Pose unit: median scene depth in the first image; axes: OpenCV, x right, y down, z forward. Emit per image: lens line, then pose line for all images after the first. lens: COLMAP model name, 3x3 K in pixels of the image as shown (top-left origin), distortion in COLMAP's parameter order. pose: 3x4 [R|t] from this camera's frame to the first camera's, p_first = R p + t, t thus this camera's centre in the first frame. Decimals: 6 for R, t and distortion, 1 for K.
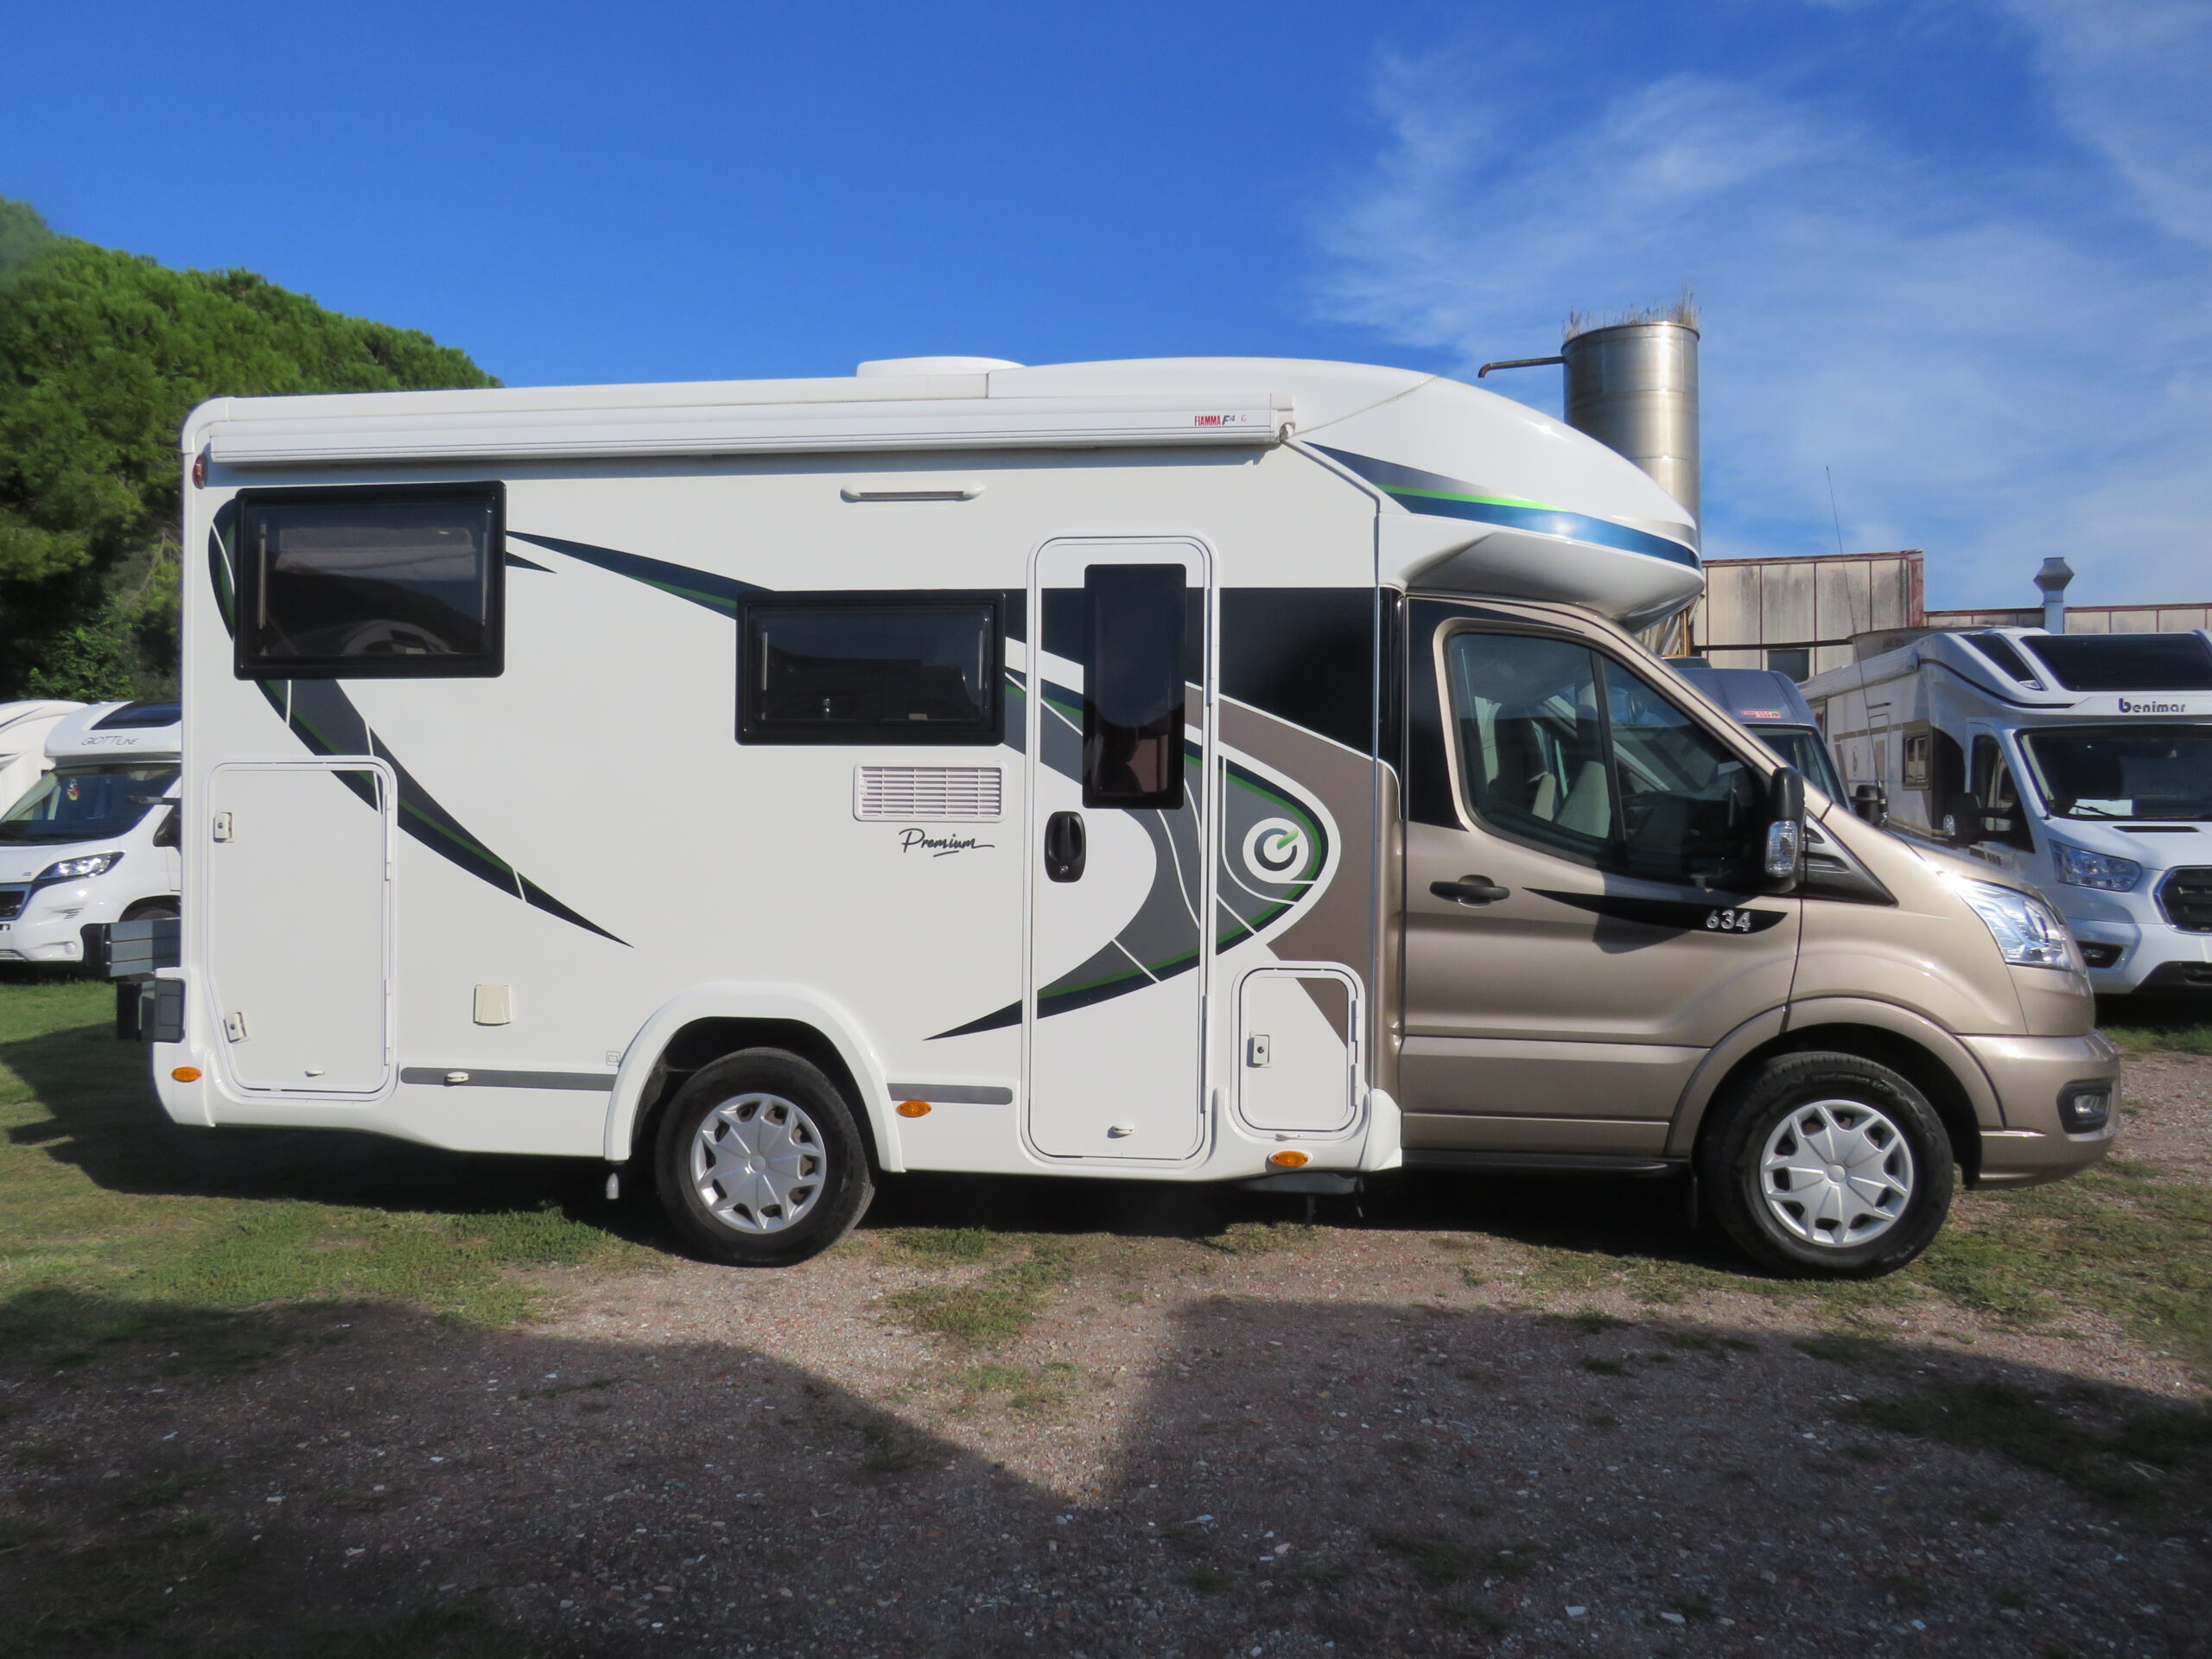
lens RADIAL K [[1535.3, 0, 1101.4], [0, 1535.3, 835.2], [0, 0, 1]] dist [-0.041922, -0.006458]
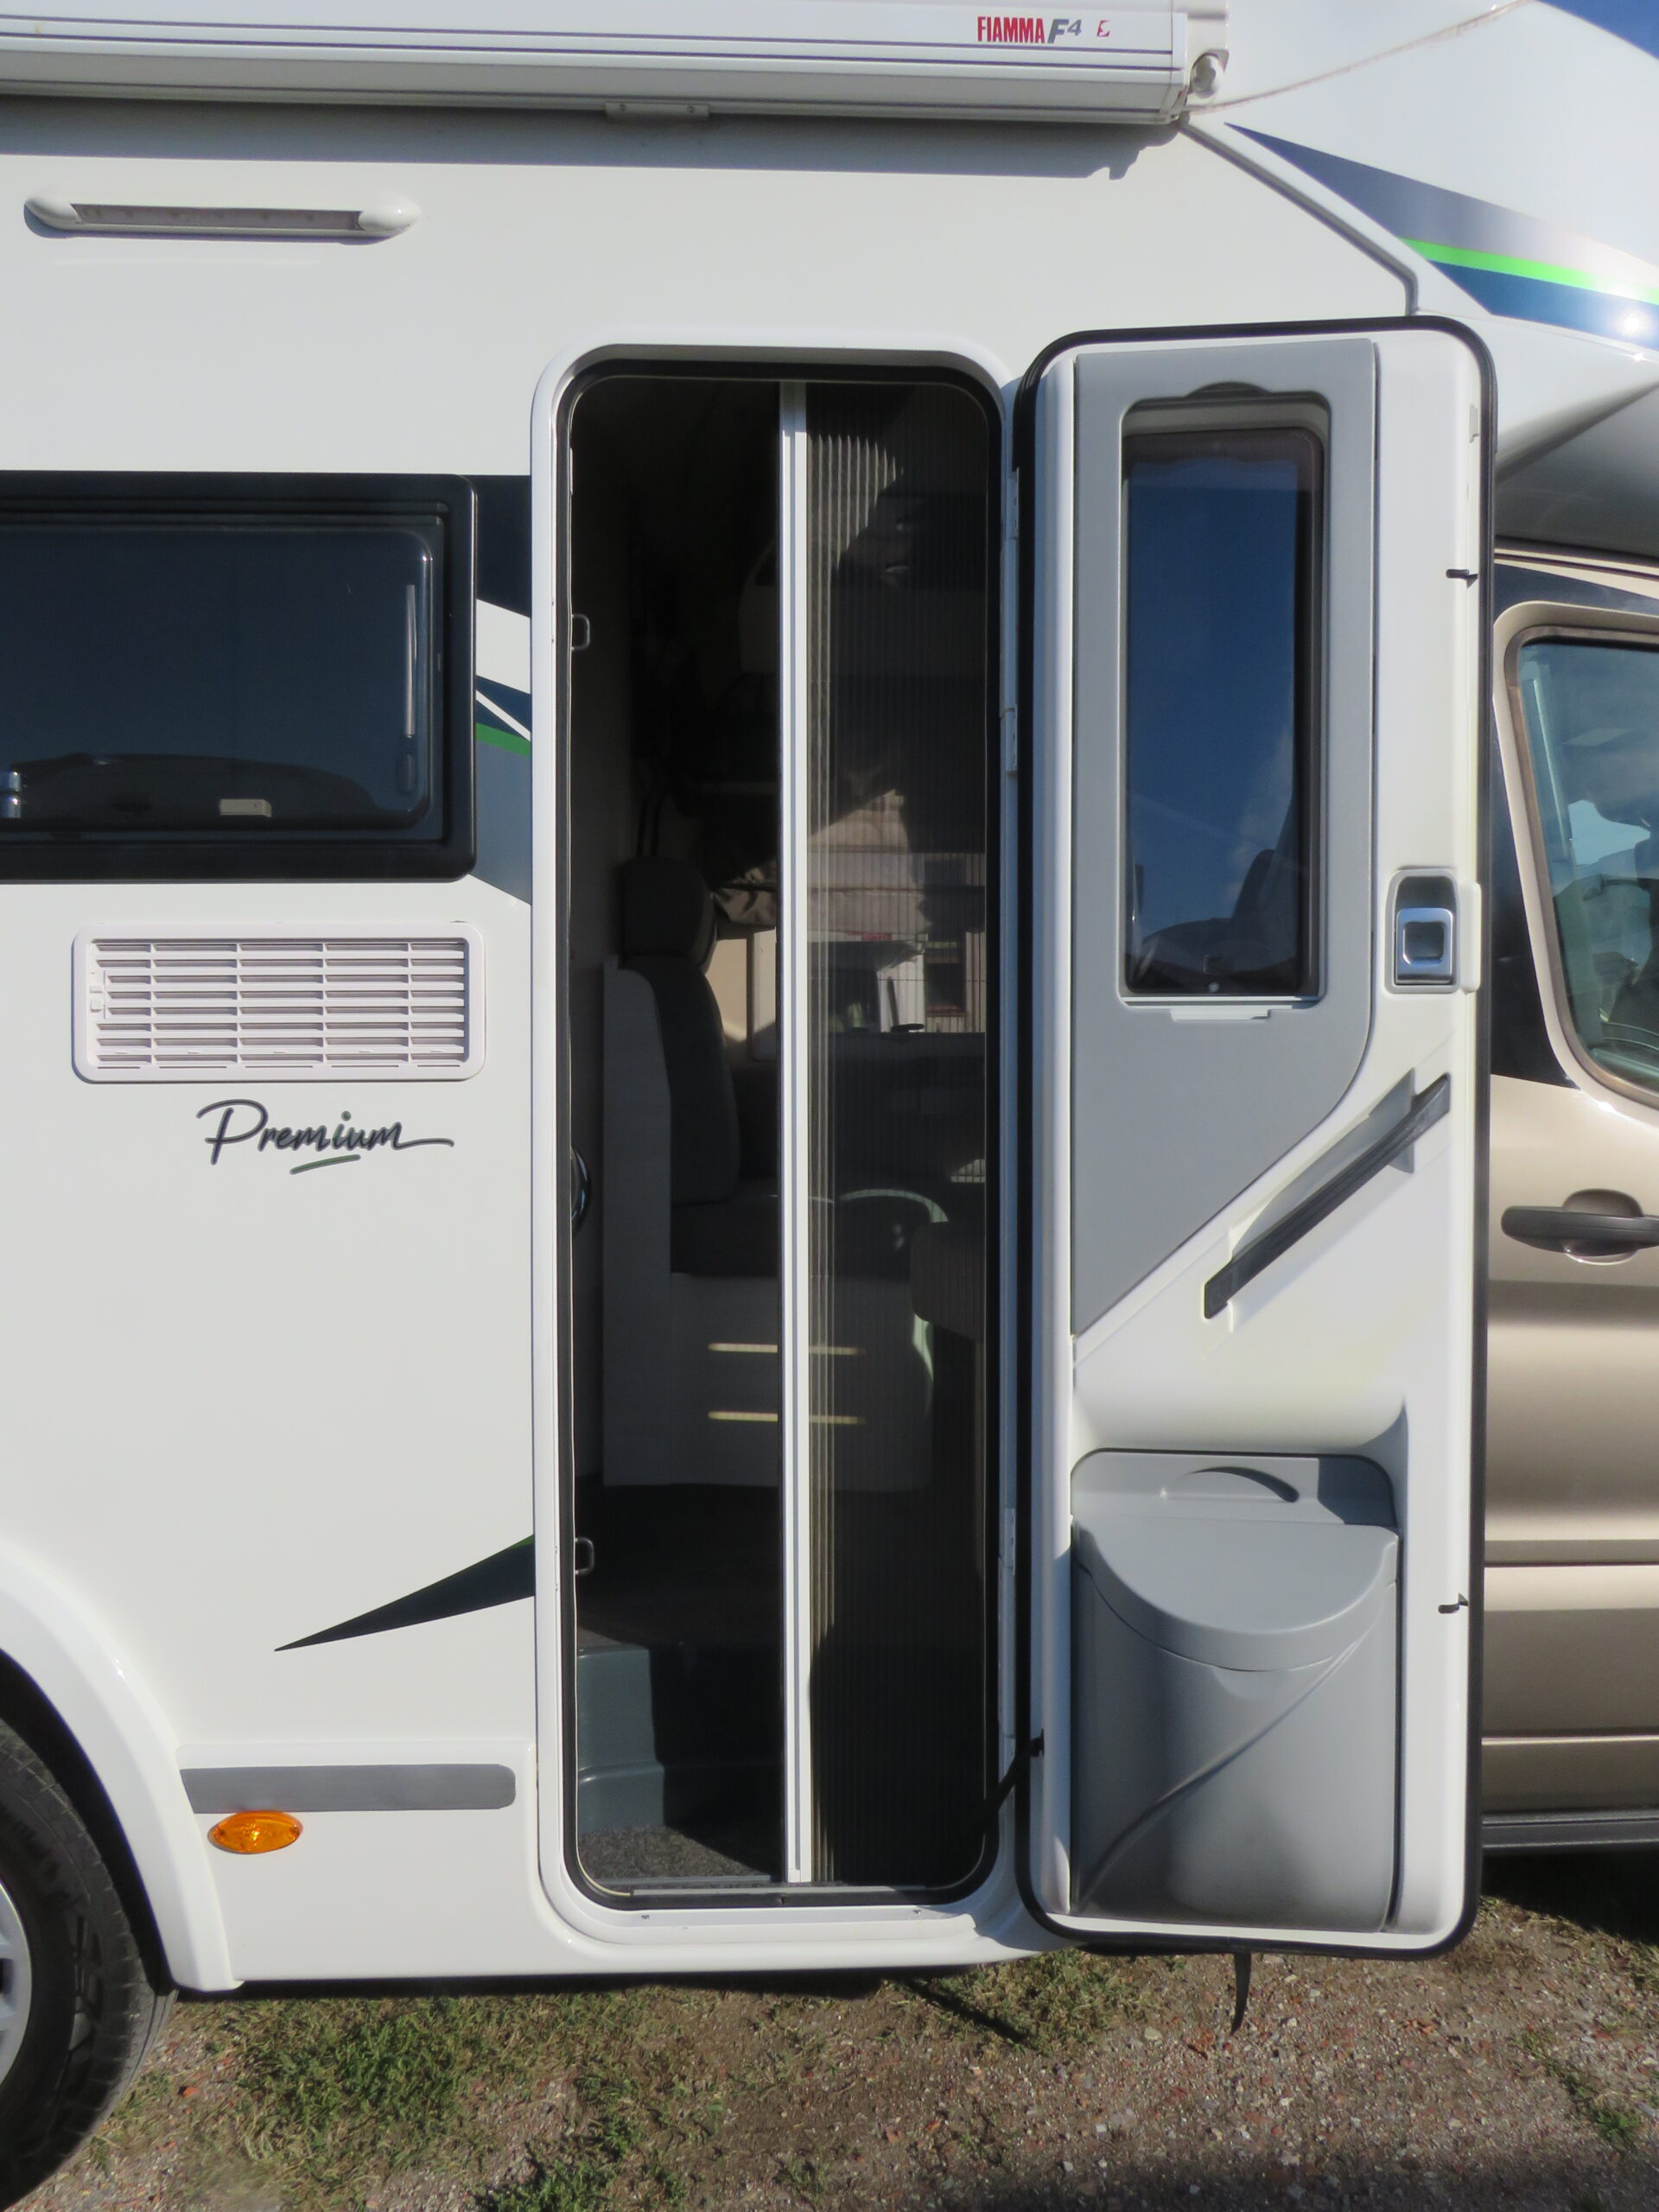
lens RADIAL K [[1535.3, 0, 845.8], [0, 1535.3, 1112.9], [0, 0, 1]] dist [-0.041922, -0.006458]
pose [[0.985792, -0.015146, 0.167288, -0.036934], [0.013127, 0.999827, 0.013167, -0.004198], [-0.167459, -0.010784, 0.985820, 0.604190]]
